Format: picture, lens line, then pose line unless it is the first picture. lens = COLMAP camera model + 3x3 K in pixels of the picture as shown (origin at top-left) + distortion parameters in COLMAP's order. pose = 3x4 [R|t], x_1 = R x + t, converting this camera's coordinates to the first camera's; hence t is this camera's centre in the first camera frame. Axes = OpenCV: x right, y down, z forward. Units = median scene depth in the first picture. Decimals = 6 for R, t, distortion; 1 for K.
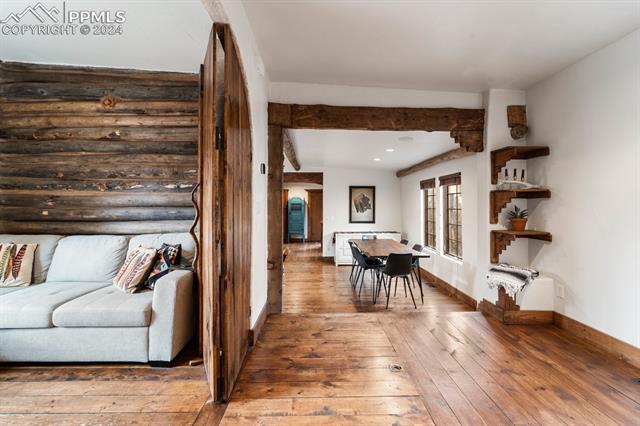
lens RADIAL K [[259.9, 0, 321.0], [0, 259.9, 198.5], [0, 0, 1]] dist [0.003625, -0.002134]
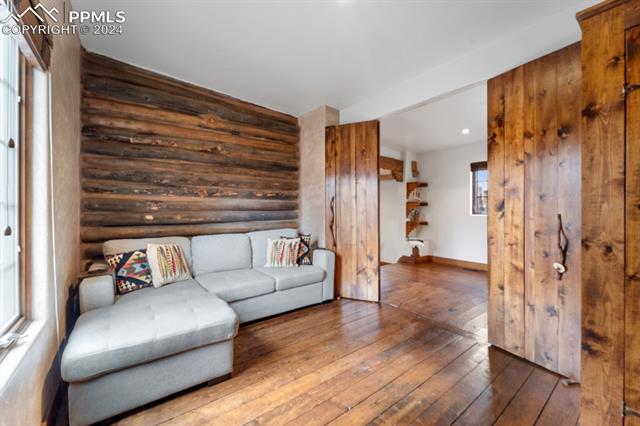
lens RADIAL K [[259.9, 0, 317.7], [0, 259.9, 207.9], [0, 0, 1]] dist [0.003625, -0.002134]
pose [[0.800397, 0.001780, 0.599468, -1.137321], [-0.016560, 0.999680, 0.019142, -0.011926], [-0.599241, -0.025248, 0.800170, -0.216186]]
